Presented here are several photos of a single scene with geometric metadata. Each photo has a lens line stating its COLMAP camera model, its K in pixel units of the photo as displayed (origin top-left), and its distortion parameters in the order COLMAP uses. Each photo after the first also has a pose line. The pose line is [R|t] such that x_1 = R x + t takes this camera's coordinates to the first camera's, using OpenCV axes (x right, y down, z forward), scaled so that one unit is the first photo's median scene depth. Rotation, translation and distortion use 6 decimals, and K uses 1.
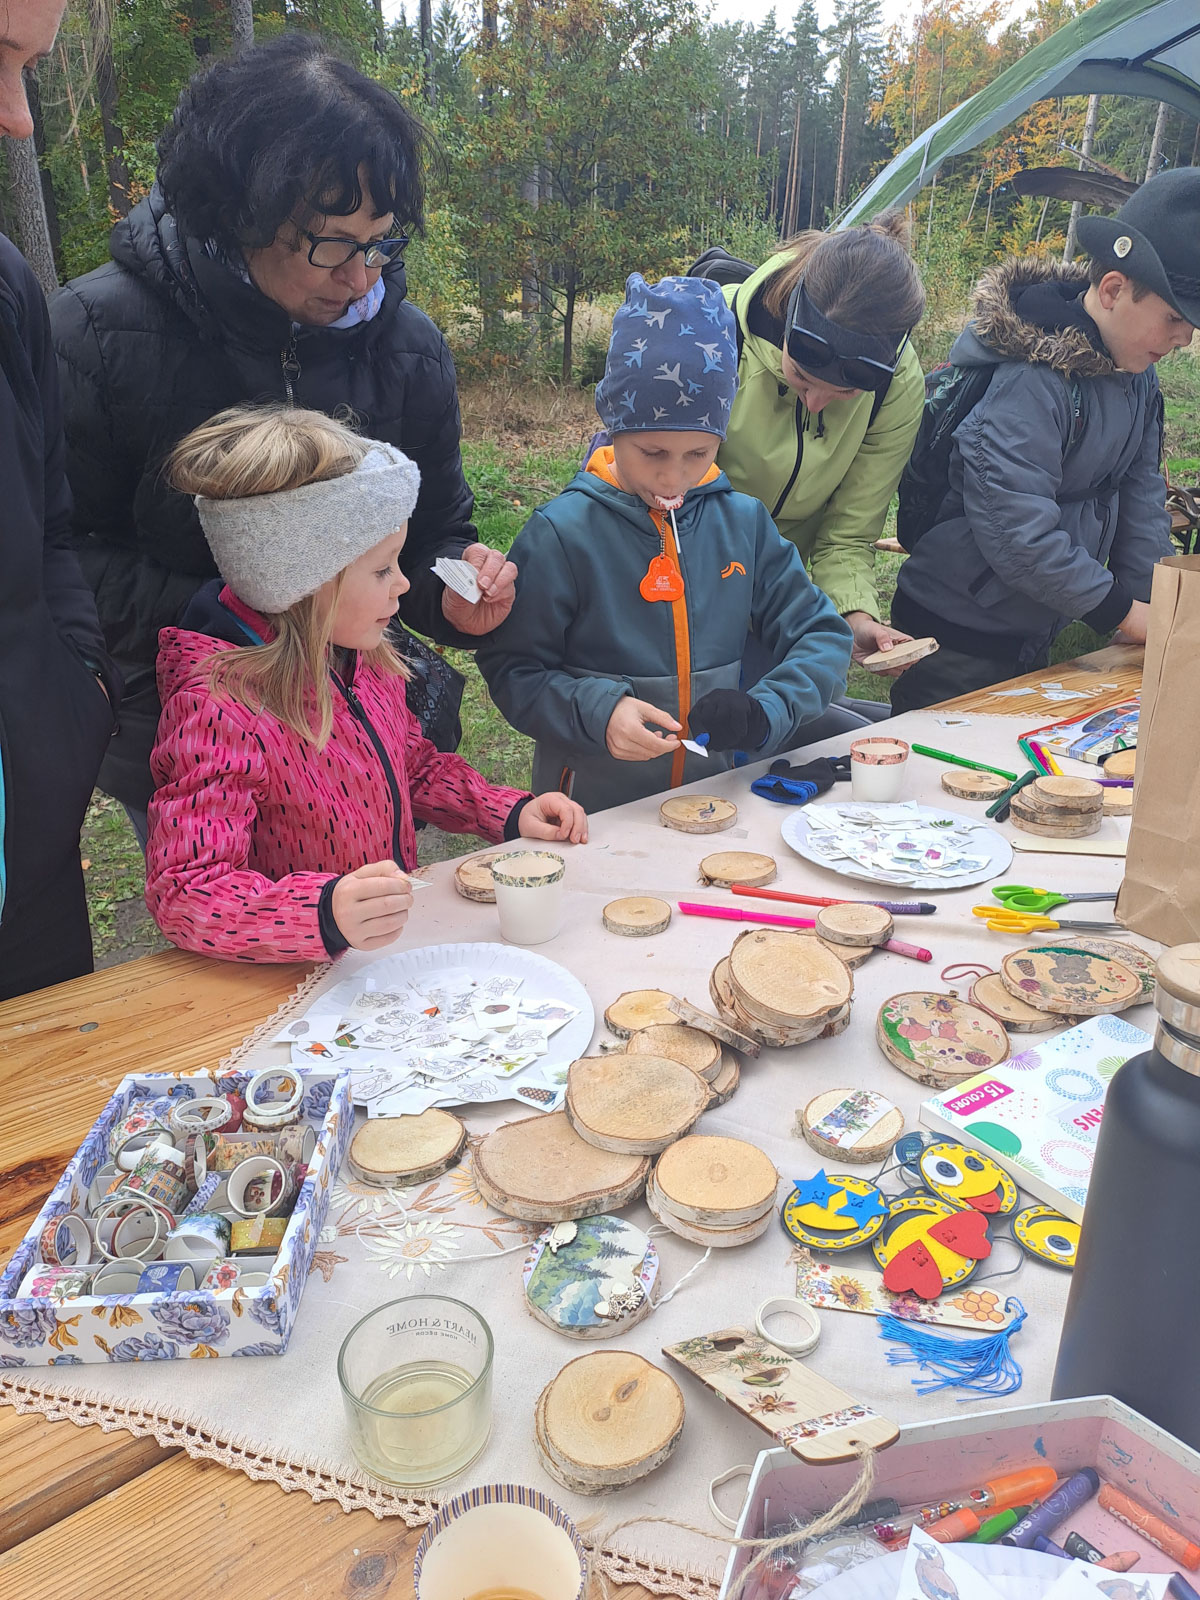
lens RADIAL K [[1367.1, 0, 600.0], [0, 1367.1, 800.0], [0, 0, 1]] dist [0.091827, -0.200902]
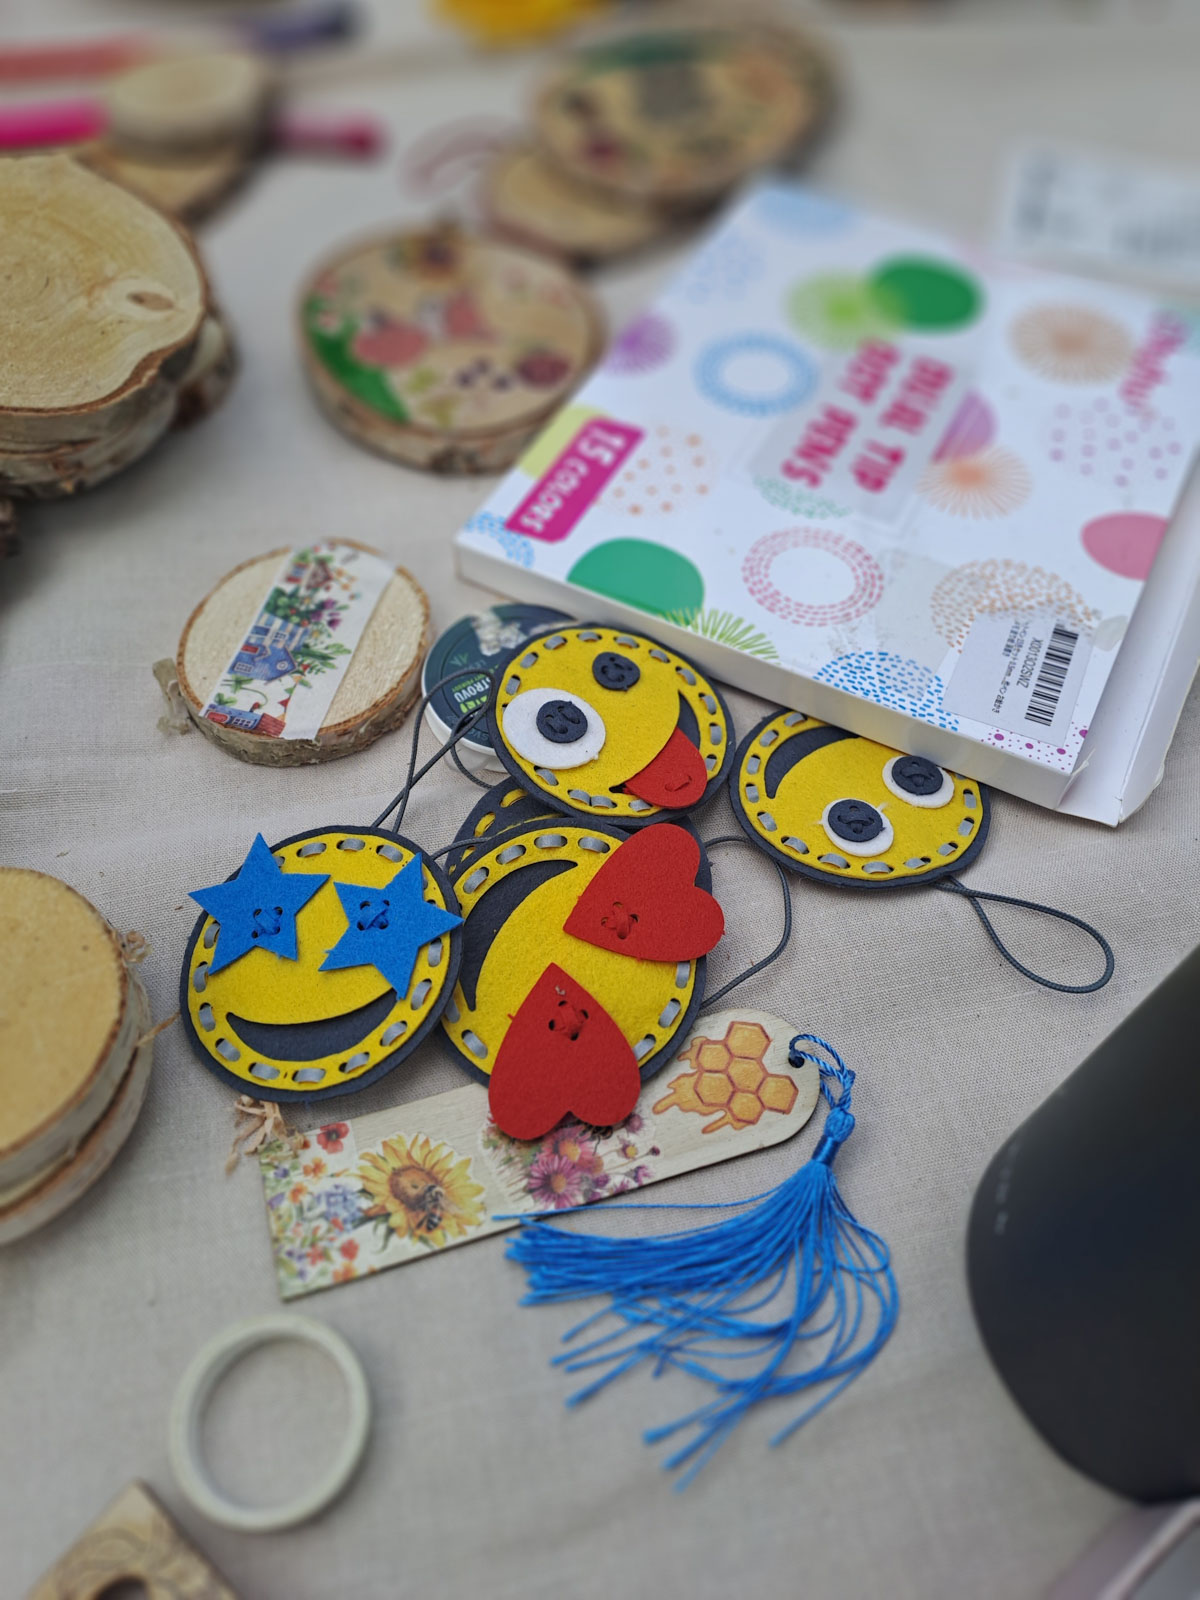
lens RADIAL K [[1367.1, 0, 600.0], [0, 1367.1, 800.0], [0, 0, 1]] dist [0.091827, -0.200902]
pose [[0.903857, -0.350633, 0.245152, 0.155350], [0.168148, 0.818028, 0.550051, 0.071716], [-0.393407, -0.455945, 0.798339, 0.665744]]
